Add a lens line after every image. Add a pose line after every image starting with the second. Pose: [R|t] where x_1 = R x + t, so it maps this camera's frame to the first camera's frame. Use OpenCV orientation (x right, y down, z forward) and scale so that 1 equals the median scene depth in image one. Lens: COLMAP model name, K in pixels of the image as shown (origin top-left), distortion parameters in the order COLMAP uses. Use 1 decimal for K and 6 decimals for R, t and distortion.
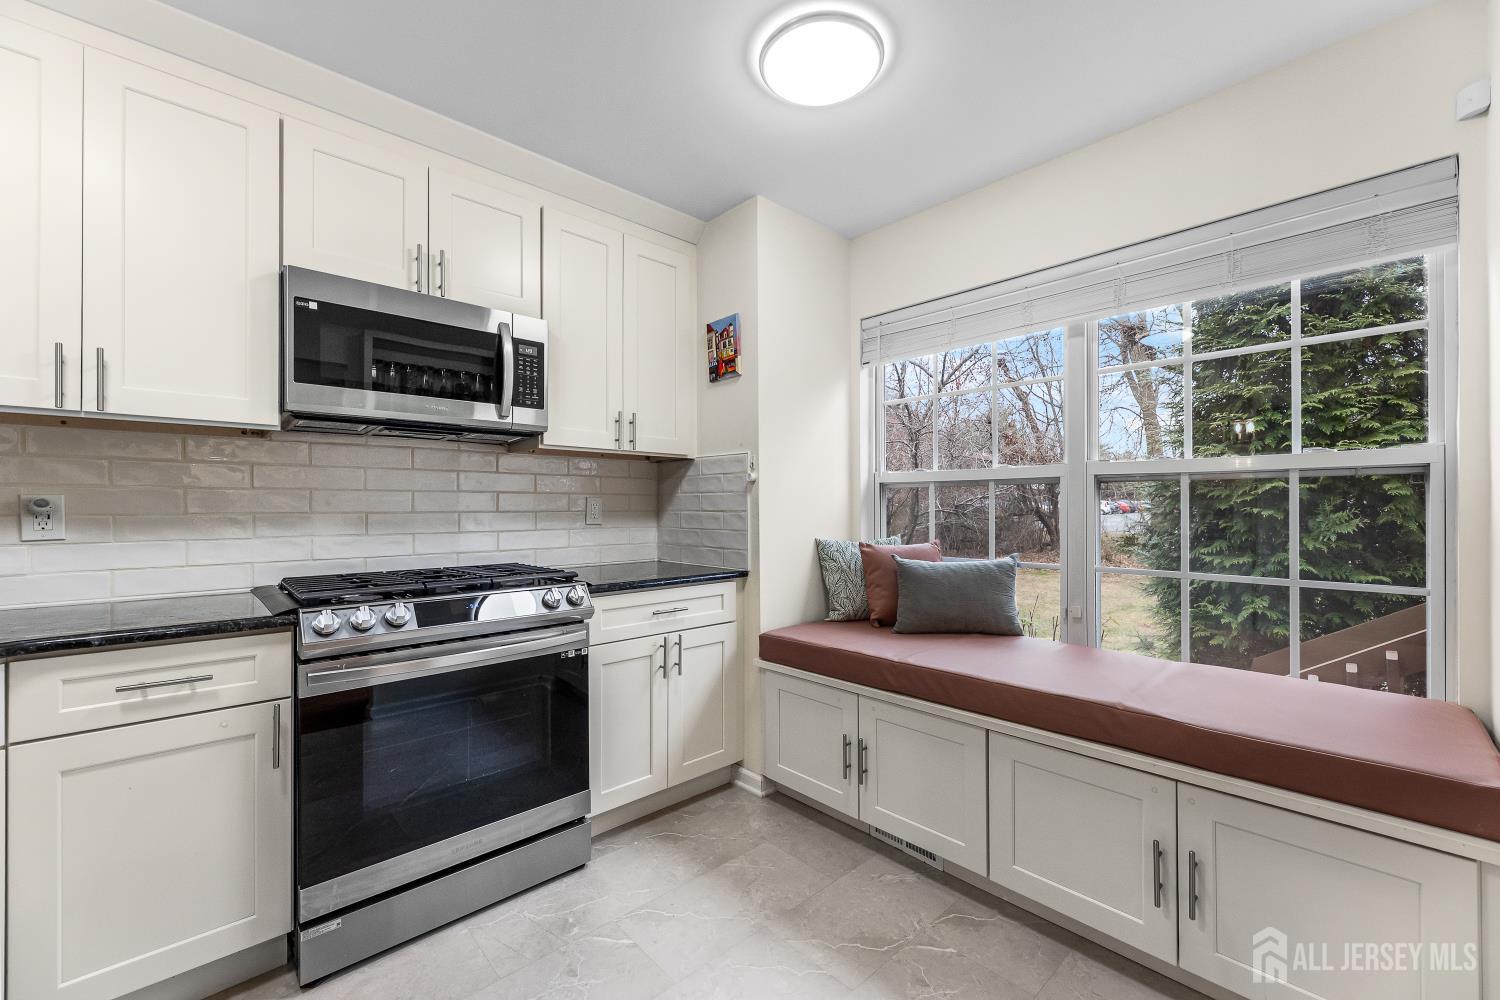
lens RADIAL K [[605.3, 0, 749.2], [0, 605.3, 503.2], [0, 0, 1]] dist [-0.003098, -0.000202]
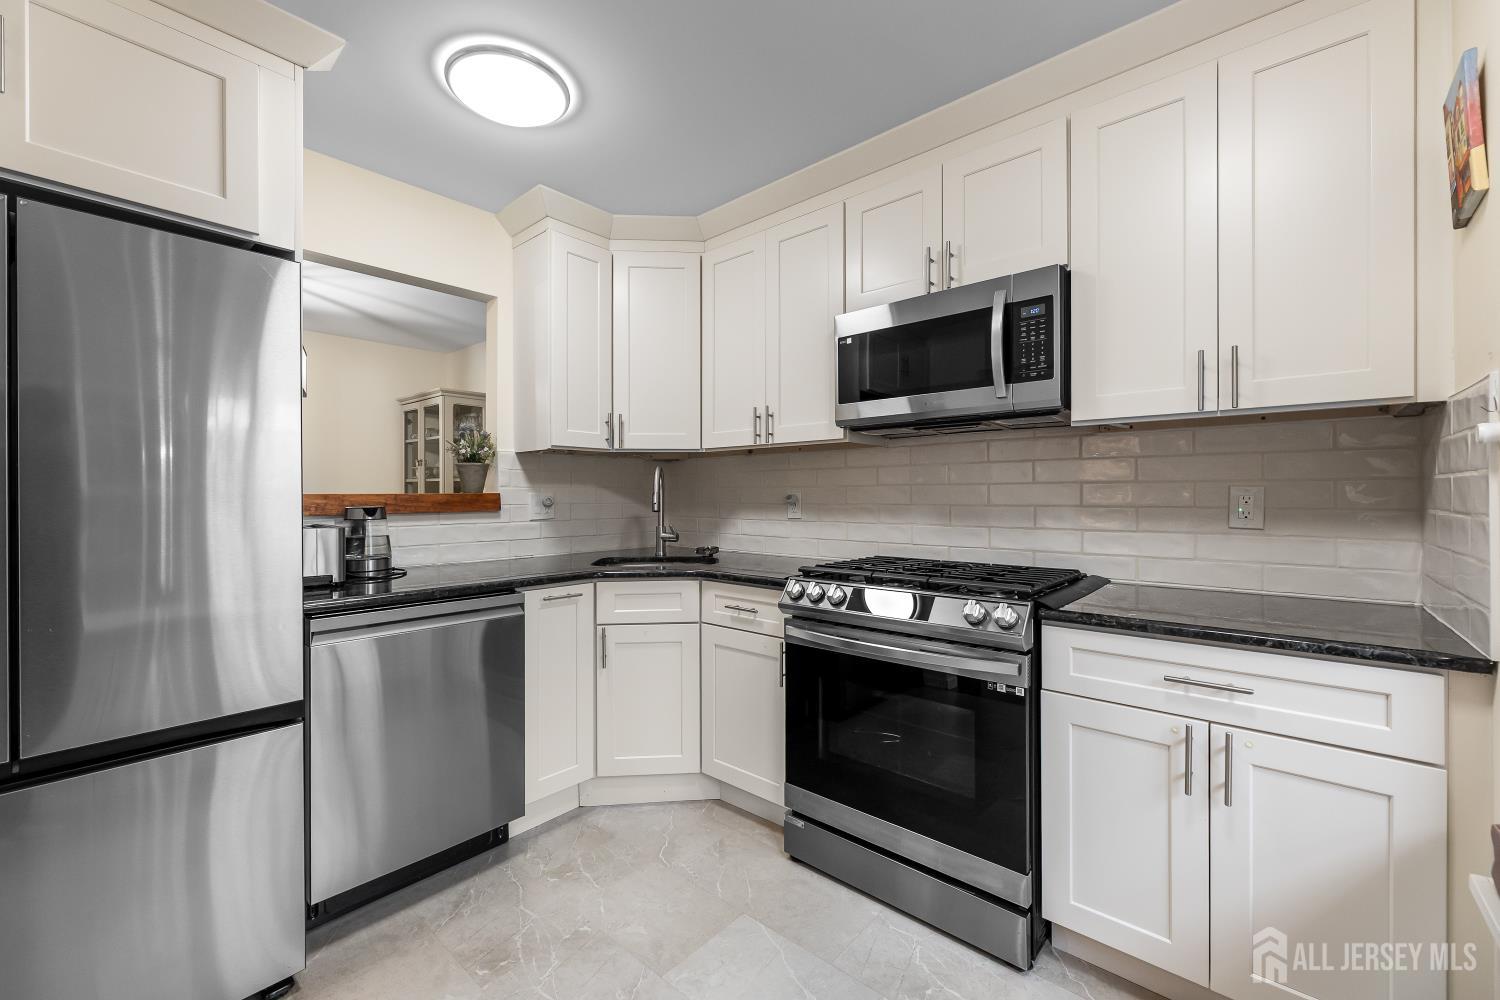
lens RADIAL K [[605.3, 0, 752.9], [0, 605.3, 497.0], [0, 0, 1]] dist [-0.003098, -0.000202]
pose [[0.105875, 0.002471, -0.994376, 0.412892], [0.007289, 0.999968, 0.003261, -0.005548], [0.994353, -0.007593, 0.105854, 0.535805]]
